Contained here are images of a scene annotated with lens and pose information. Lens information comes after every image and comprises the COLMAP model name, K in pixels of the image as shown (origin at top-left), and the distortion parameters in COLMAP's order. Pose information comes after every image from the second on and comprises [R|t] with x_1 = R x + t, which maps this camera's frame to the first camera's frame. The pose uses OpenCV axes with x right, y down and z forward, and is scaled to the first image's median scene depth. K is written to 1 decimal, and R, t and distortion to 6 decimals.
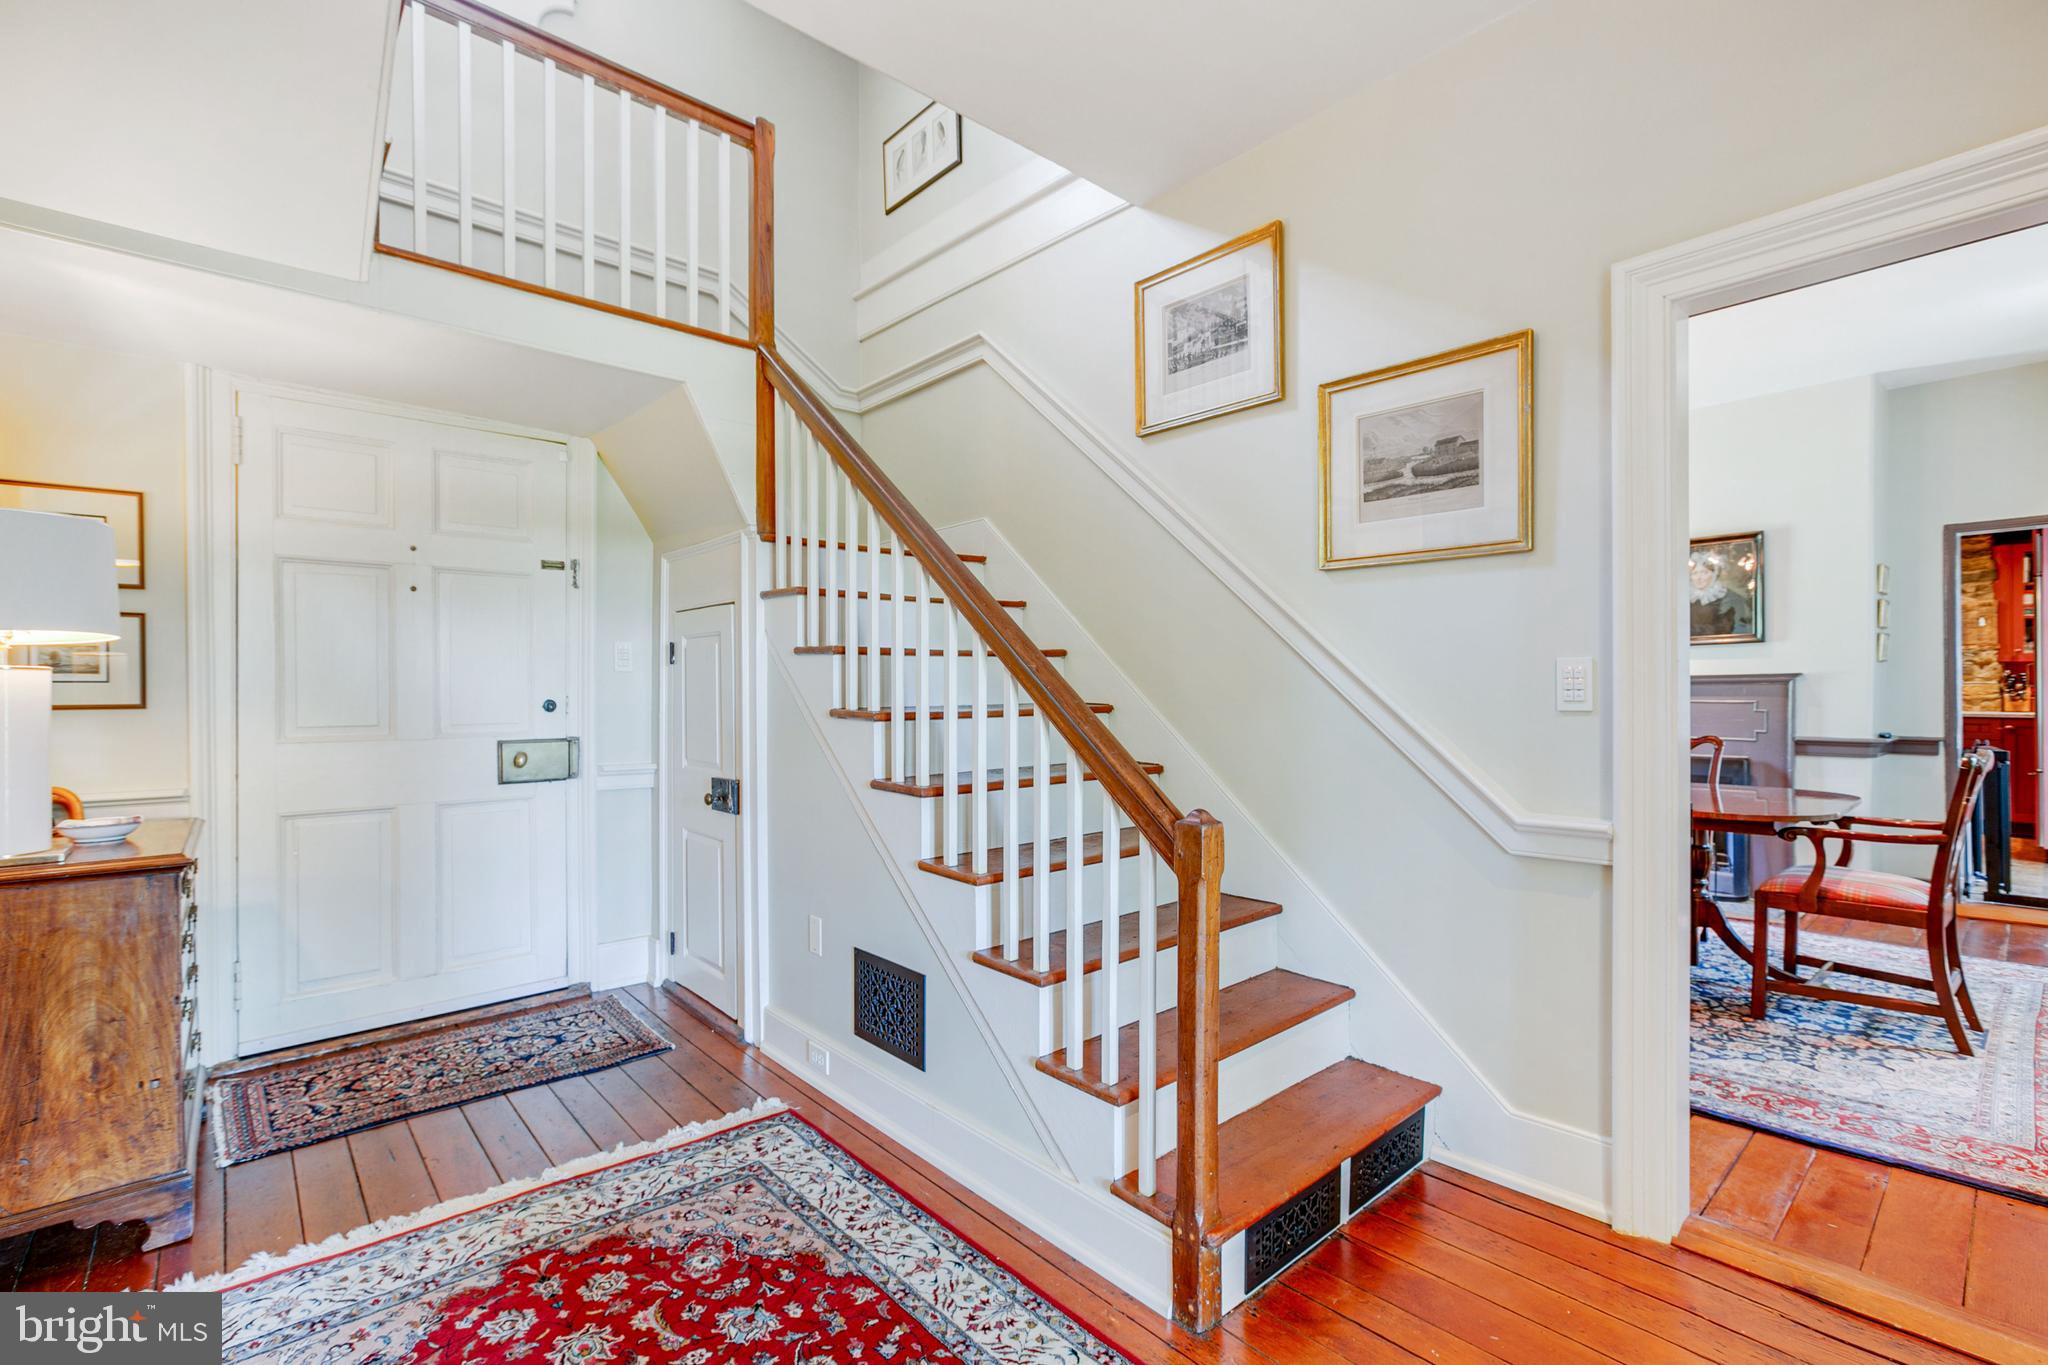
lens RADIAL K [[905.5, 0, 1029.8], [0, 905.5, 690.3], [0, 0, 1]] dist [0.013848, 0.000561]
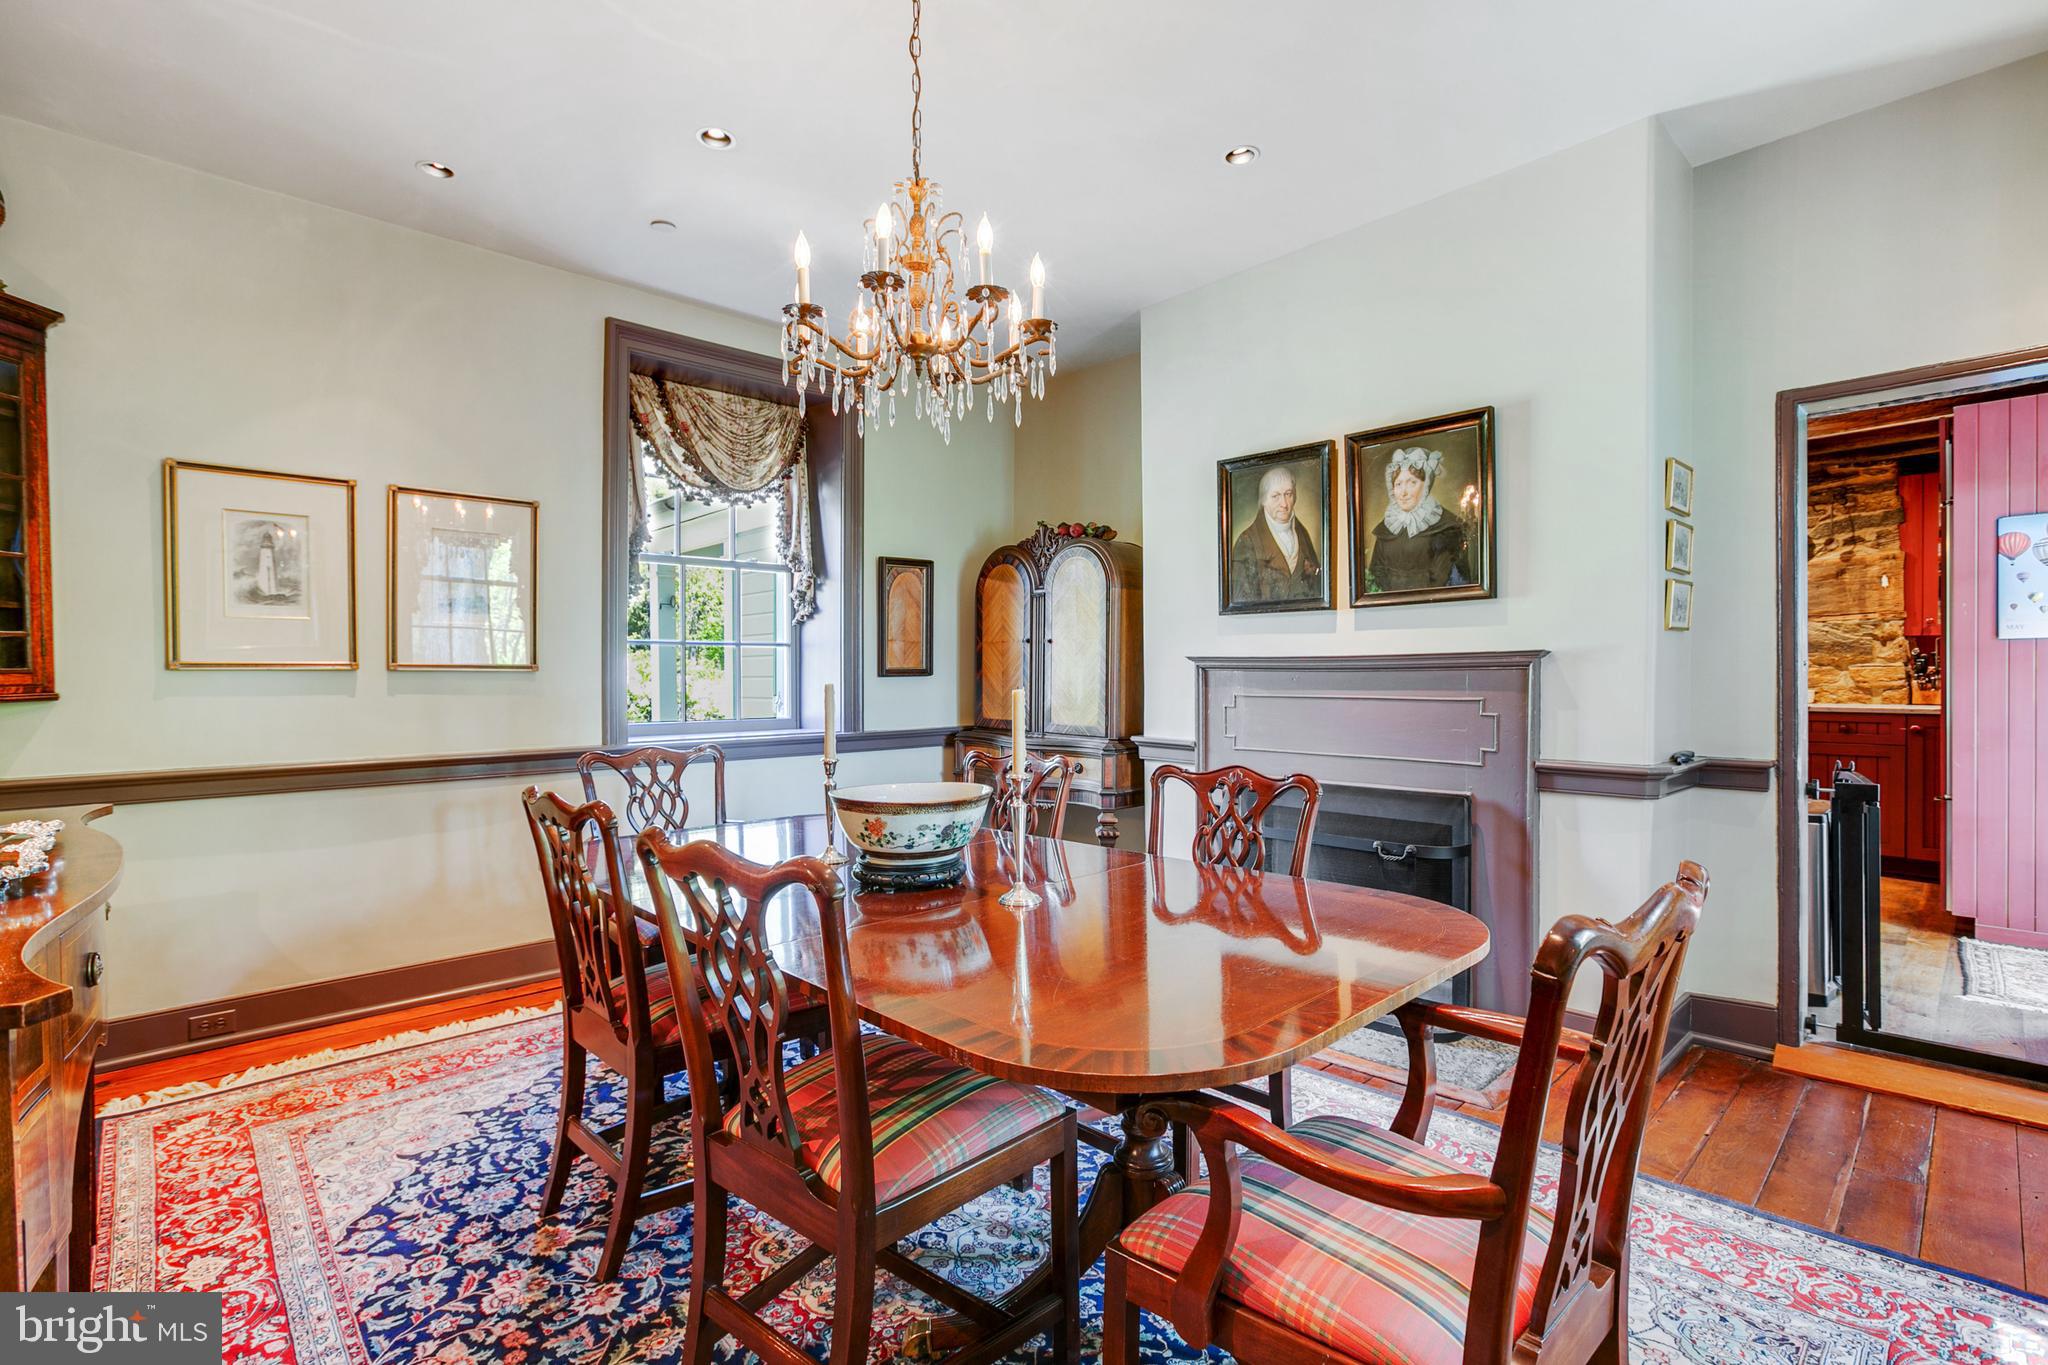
lens RADIAL K [[940.7, 0, 1030.0], [0, 940.7, 684.2], [0, 0, 1]] dist [-0.019307, 0.013261]
pose [[0.999454, -0.003851, 0.032829, 0.491987], [0.003495, 0.999935, 0.010895, -0.005015], [-0.032868, -0.010775, 0.999402, 0.415232]]
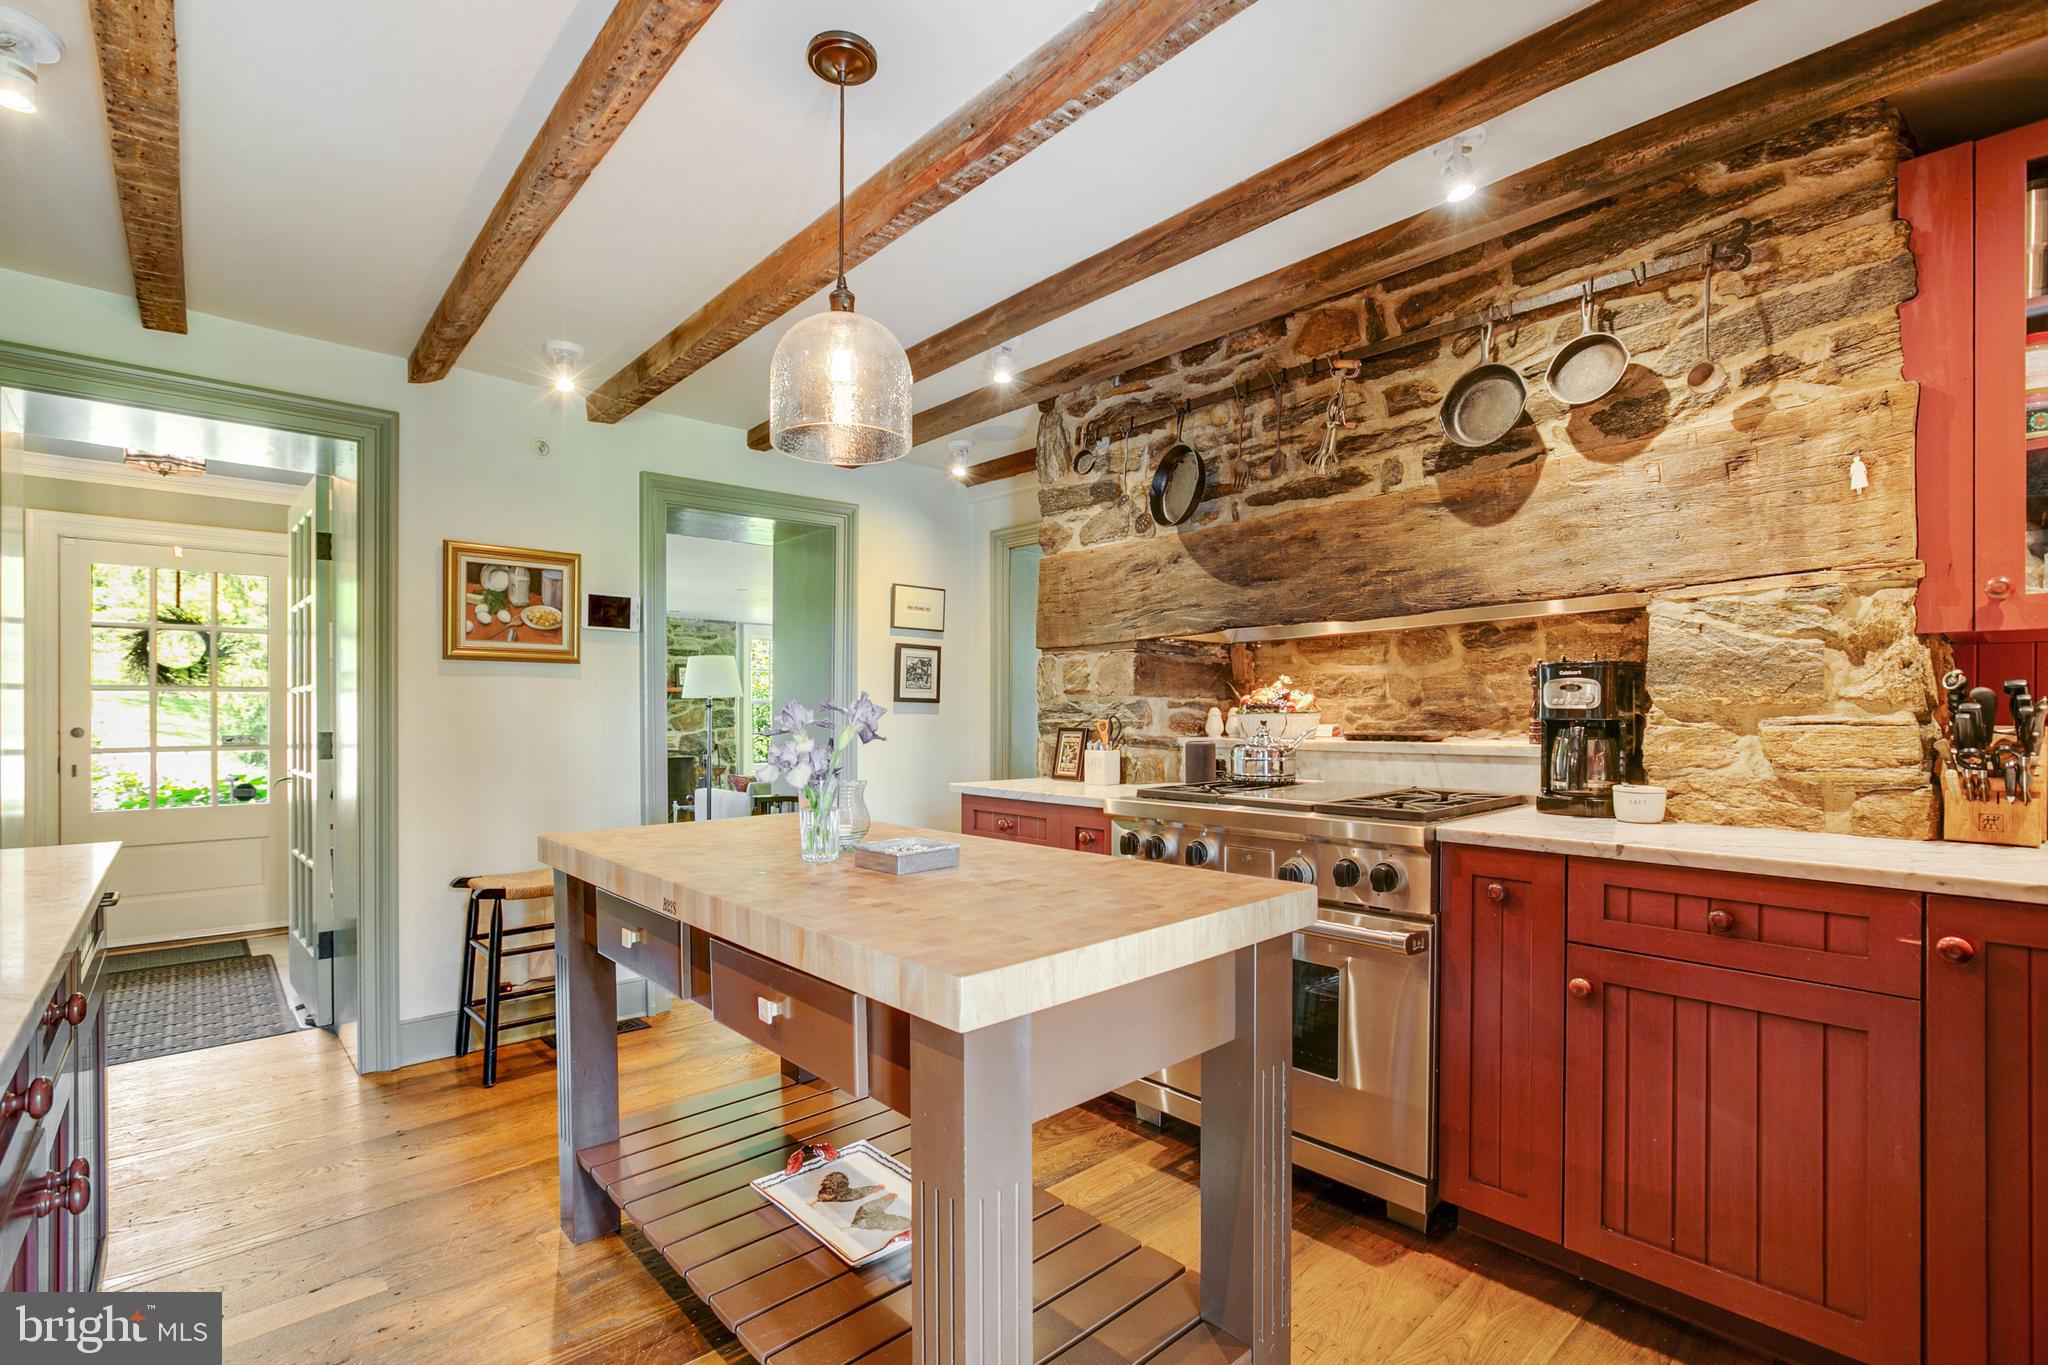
lens RADIAL K [[940.7, 0, 1005.8], [0, 940.7, 710.9], [0, 0, 1]] dist [-0.019307, 0.013261]
pose [[0.999999, -0.001282, -0.001106, 1.179069], [0.001280, 0.999998, -0.001190, -0.015647], [0.001108, 0.001189, 0.999999, 1.093770]]
